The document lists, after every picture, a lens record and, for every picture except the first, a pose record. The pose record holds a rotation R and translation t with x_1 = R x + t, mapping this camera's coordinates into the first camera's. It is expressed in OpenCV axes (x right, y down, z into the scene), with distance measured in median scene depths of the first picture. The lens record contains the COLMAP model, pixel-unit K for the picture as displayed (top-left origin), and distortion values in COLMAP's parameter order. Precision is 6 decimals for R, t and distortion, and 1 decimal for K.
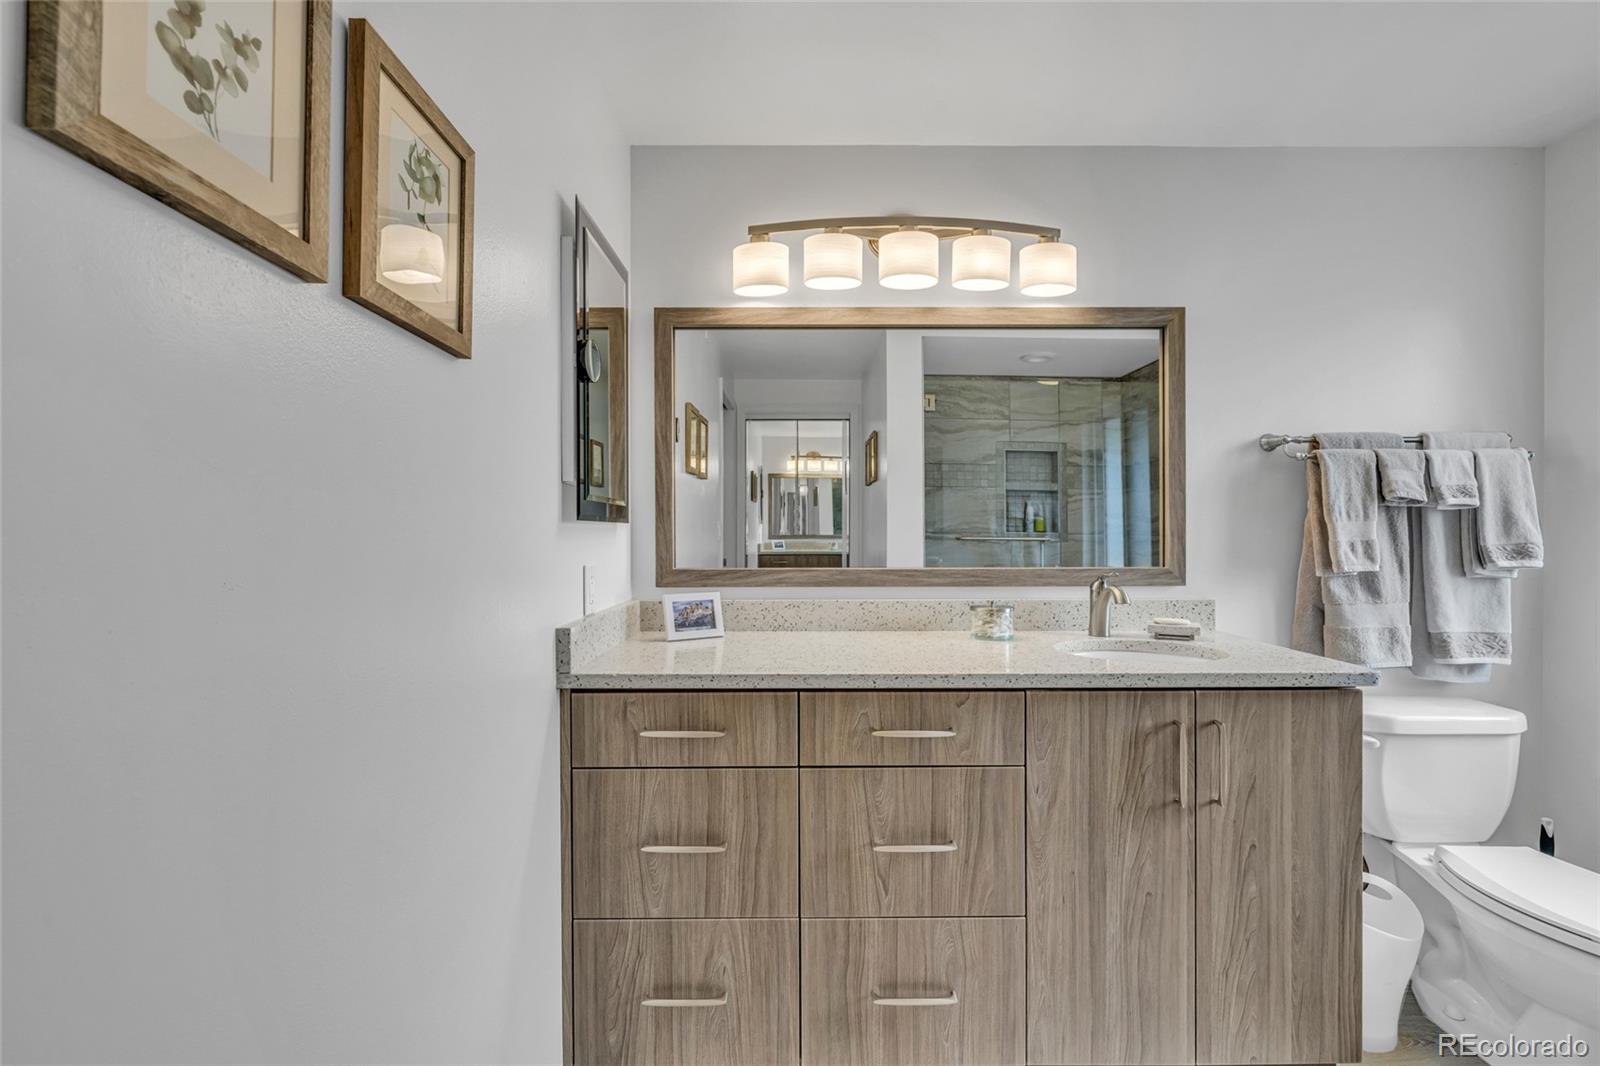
lens RADIAL K [[666.2, 0, 803.9], [0, 666.2, 530.3], [0, 0, 1]] dist [-0.003036, 0.001169]
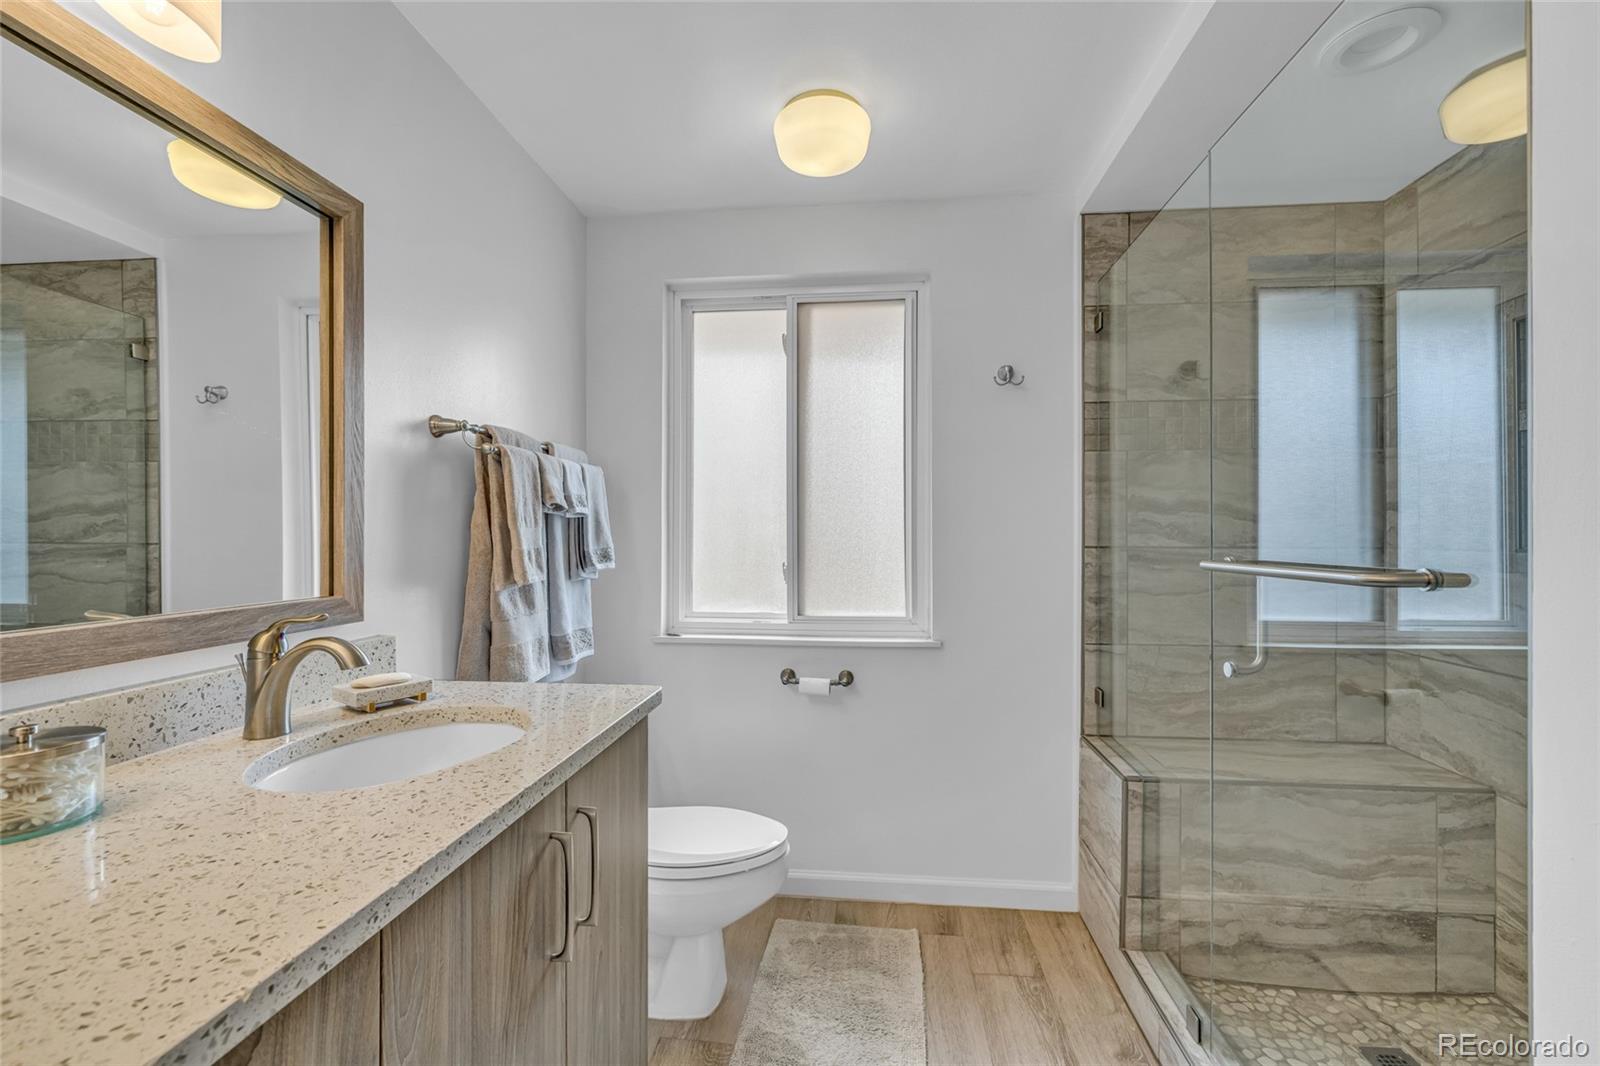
lens RADIAL K [[666.2, 0, 806.8], [0, 666.2, 531.8], [0, 0, 1]] dist [-0.003036, 0.001169]
pose [[0.090431, 0.006604, 0.995881, -0.051911], [-0.008534, 0.999946, -0.005856, -0.005685], [-0.995866, -0.007969, 0.090483, 0.520753]]
